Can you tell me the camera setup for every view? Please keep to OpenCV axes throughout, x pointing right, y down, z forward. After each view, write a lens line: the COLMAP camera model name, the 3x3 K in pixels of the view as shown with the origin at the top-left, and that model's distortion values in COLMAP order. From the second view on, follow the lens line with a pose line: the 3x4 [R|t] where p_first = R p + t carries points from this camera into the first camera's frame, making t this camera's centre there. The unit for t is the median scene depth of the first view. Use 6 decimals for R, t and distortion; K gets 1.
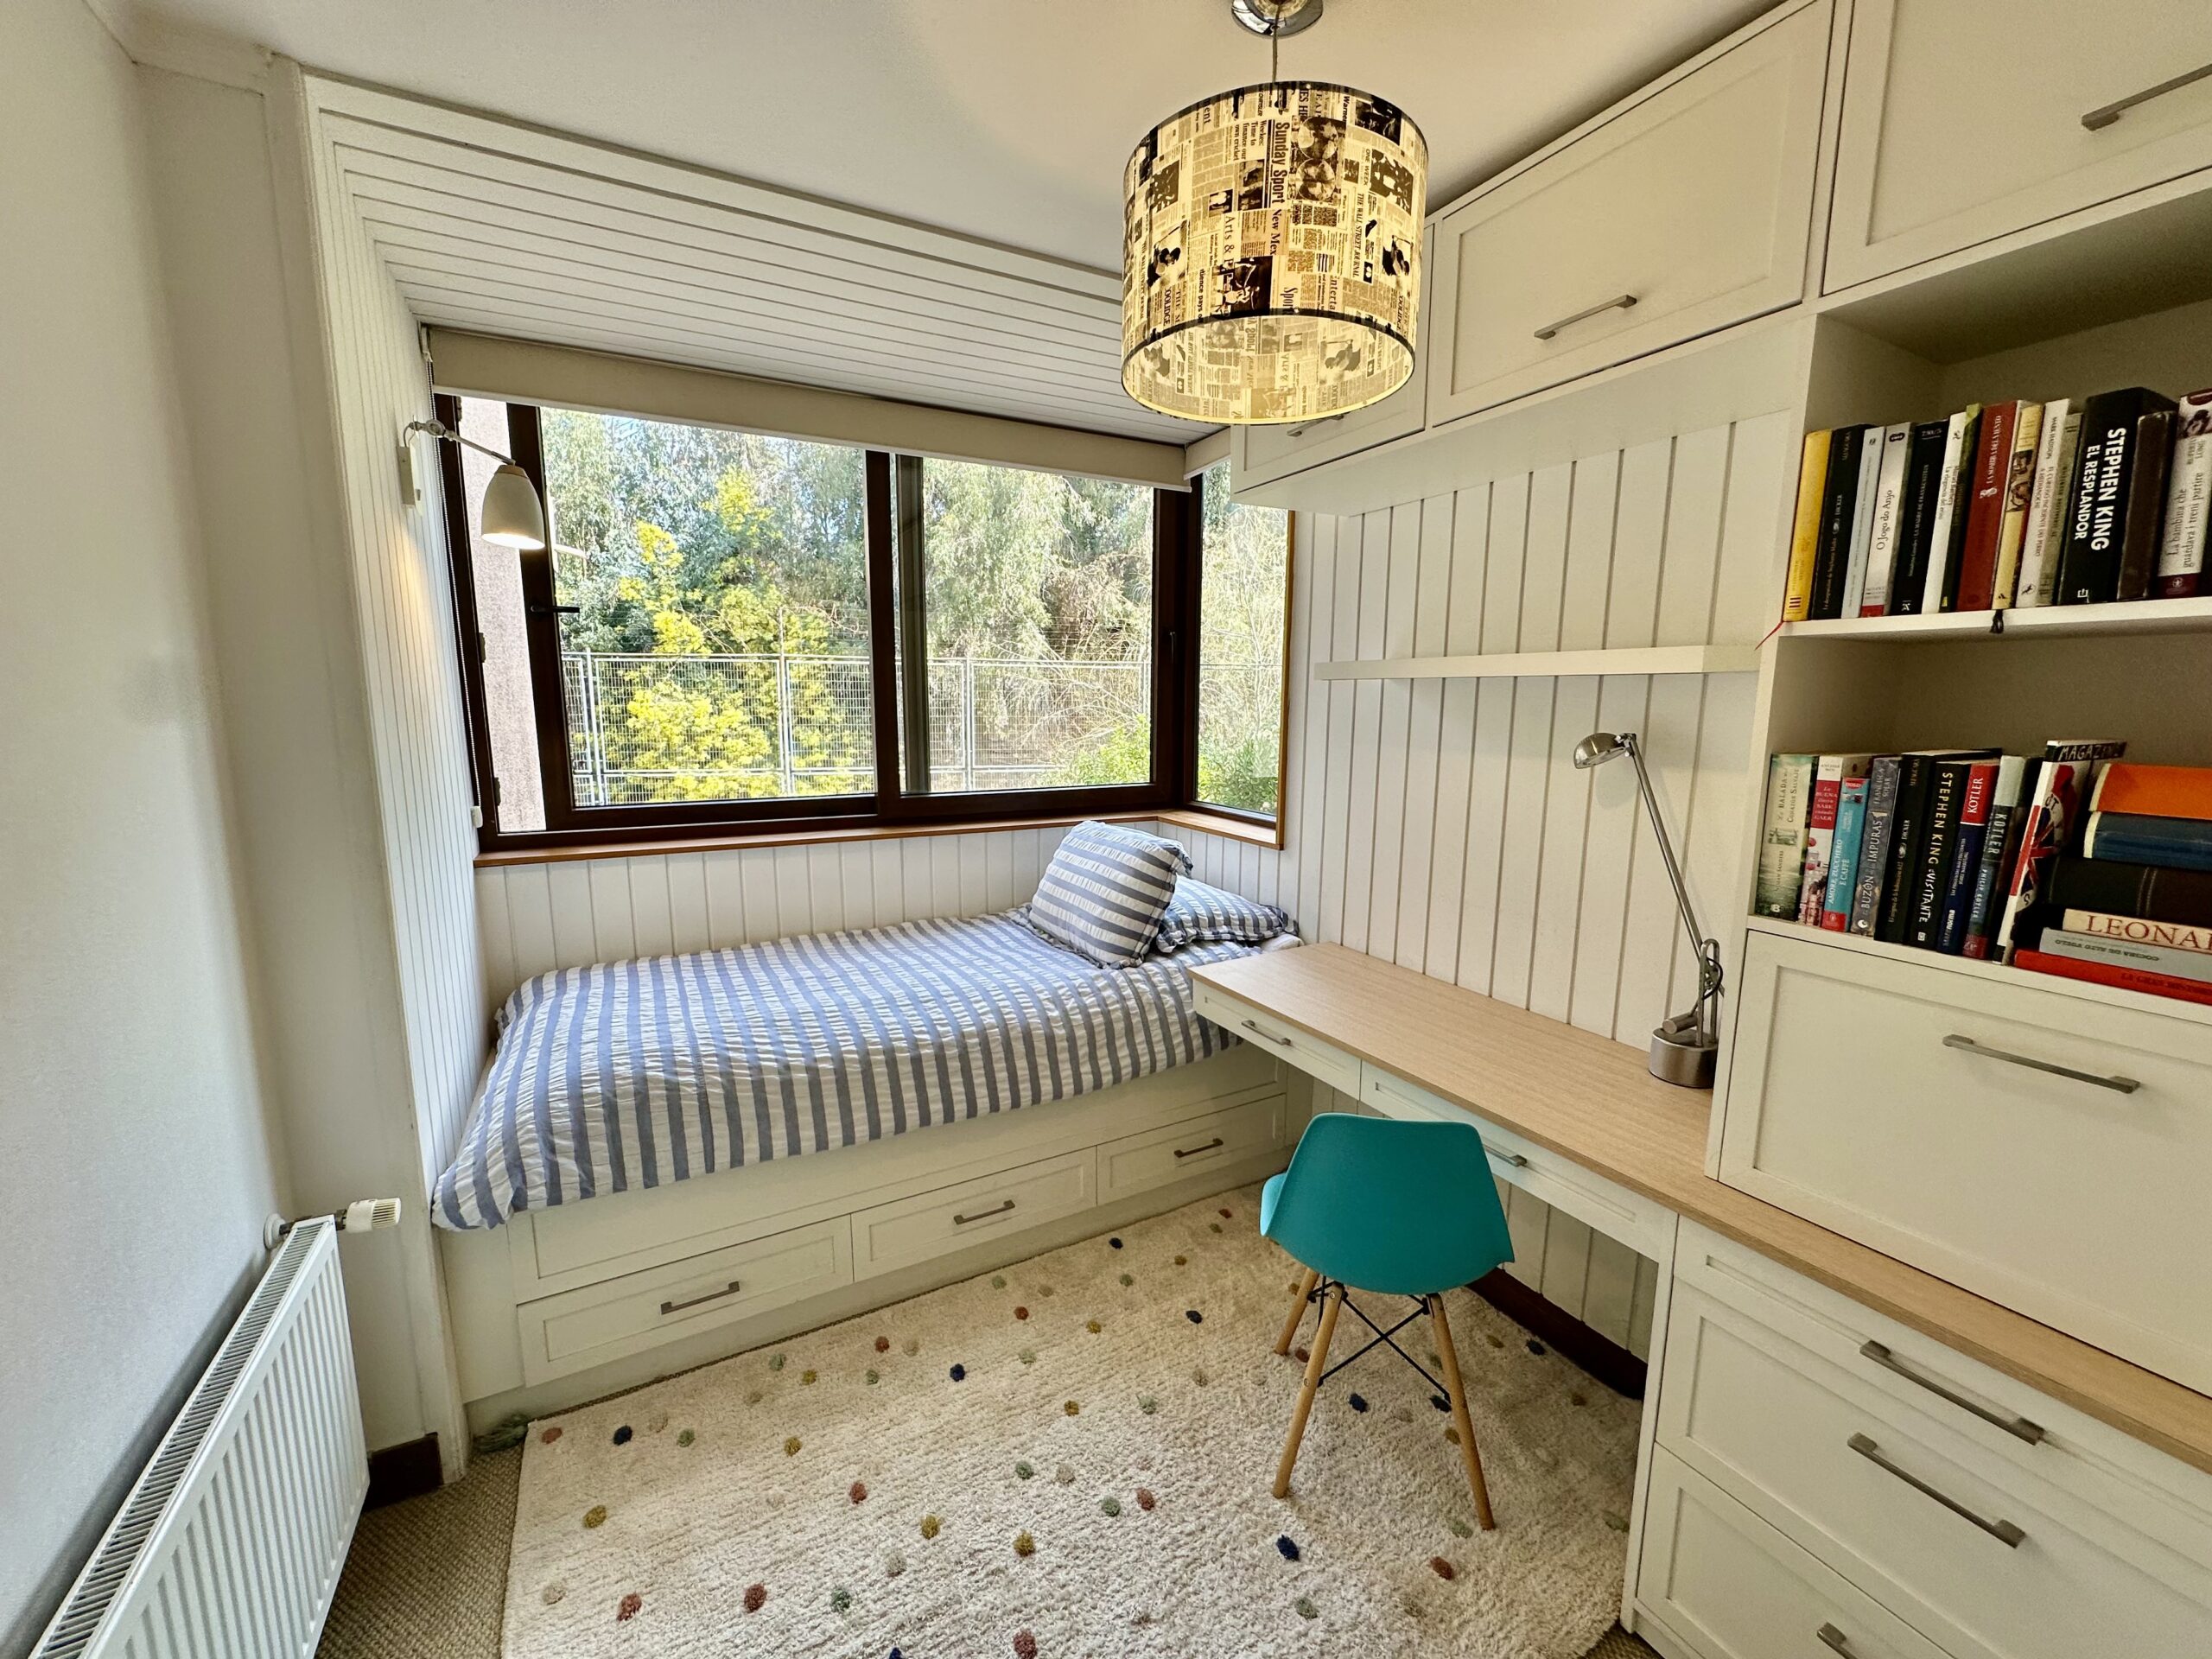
lens RADIAL K [[884.9, 0, 1100.7], [0, 884.9, 826.6], [0, 0, 1]] dist [-0.002034, 0.000991]
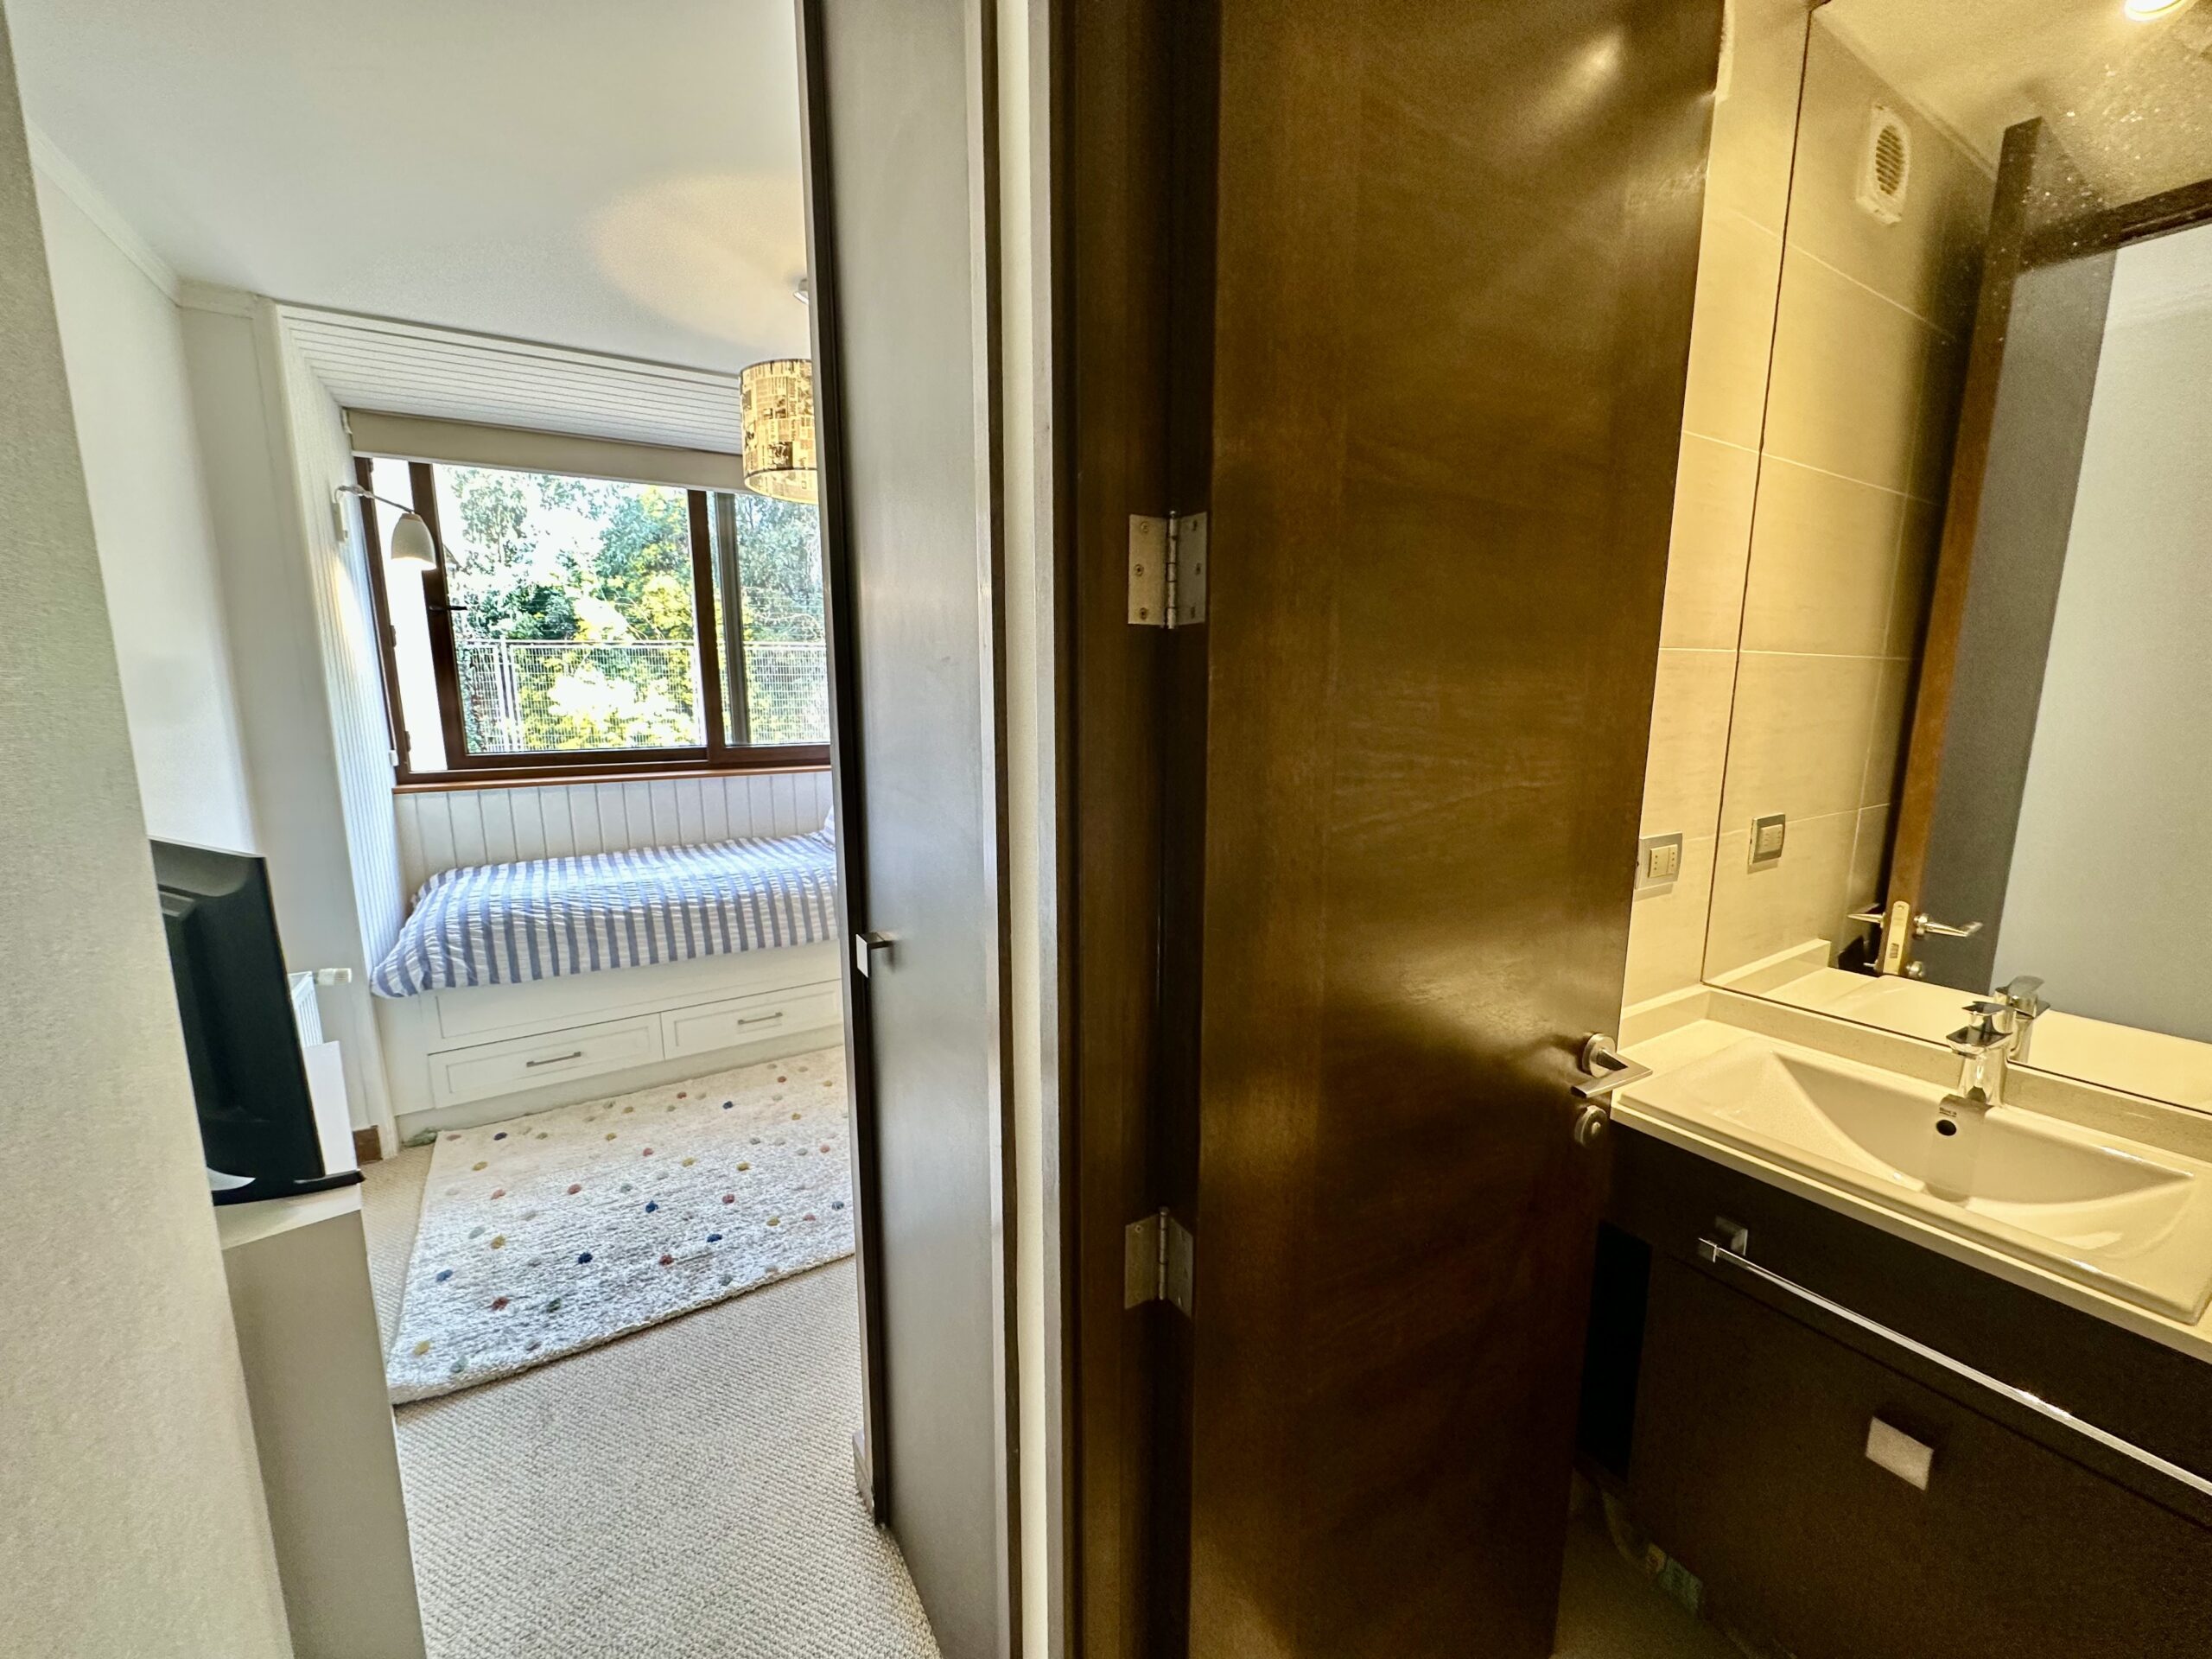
lens RADIAL K [[884.9, 0, 1098.9], [0, 884.9, 824.7], [0, 0, 1]] dist [-0.002034, 0.000991]
pose [[0.998209, -0.017307, 0.057273, 0.358336], [0.016465, 0.999750, 0.015133, 0.101018], [-0.057521, -0.014163, 0.998244, -0.506938]]
